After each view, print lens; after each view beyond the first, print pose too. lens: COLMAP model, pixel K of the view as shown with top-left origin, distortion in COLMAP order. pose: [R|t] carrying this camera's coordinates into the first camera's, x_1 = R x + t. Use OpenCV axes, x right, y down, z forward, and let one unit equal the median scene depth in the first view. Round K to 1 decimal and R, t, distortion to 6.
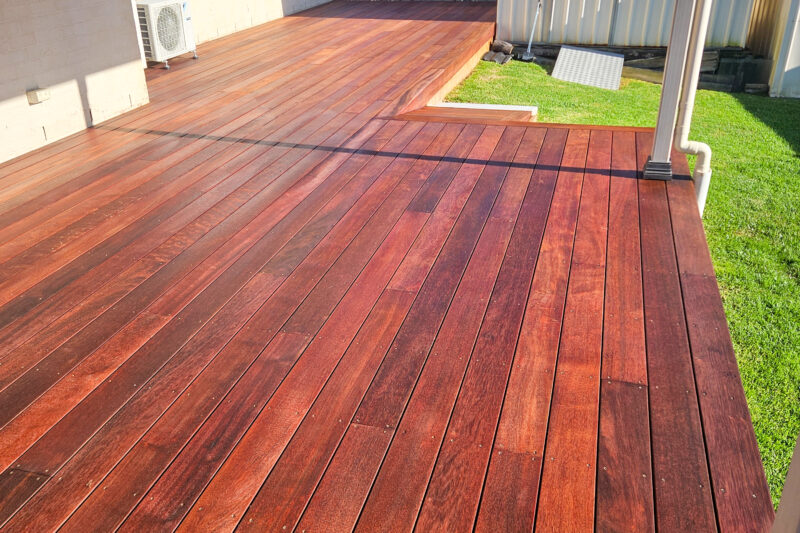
lens RADIAL K [[711.0, 0, 395.8], [0, 711.0, 271.6], [0, 0, 1]] dist [0.073022, -0.060315]
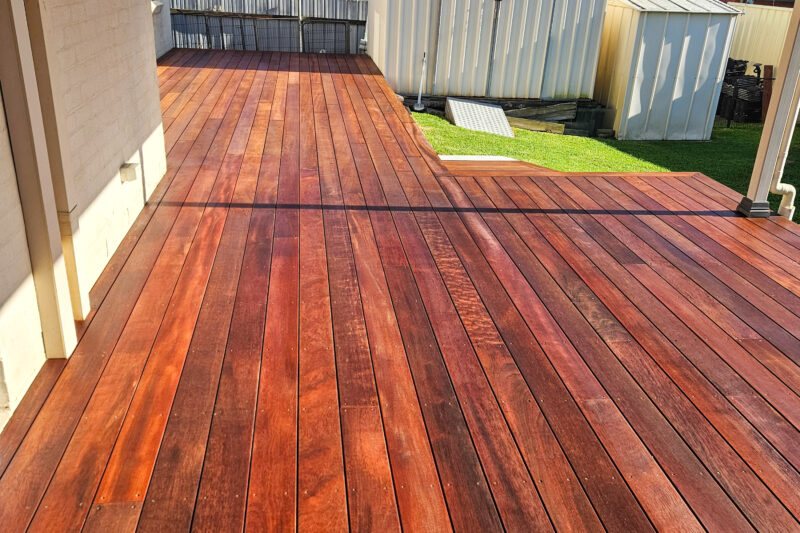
lens RADIAL K [[711.0, 0, 400.0], [0, 711.0, 263.8], [0, 0, 1]] dist [0.073022, -0.060315]
pose [[0.912499, -0.099423, 0.396812, -0.318560], [0.124612, 0.991472, -0.038137, -0.039180], [-0.389636, 0.084248, 0.917107, 0.072746]]
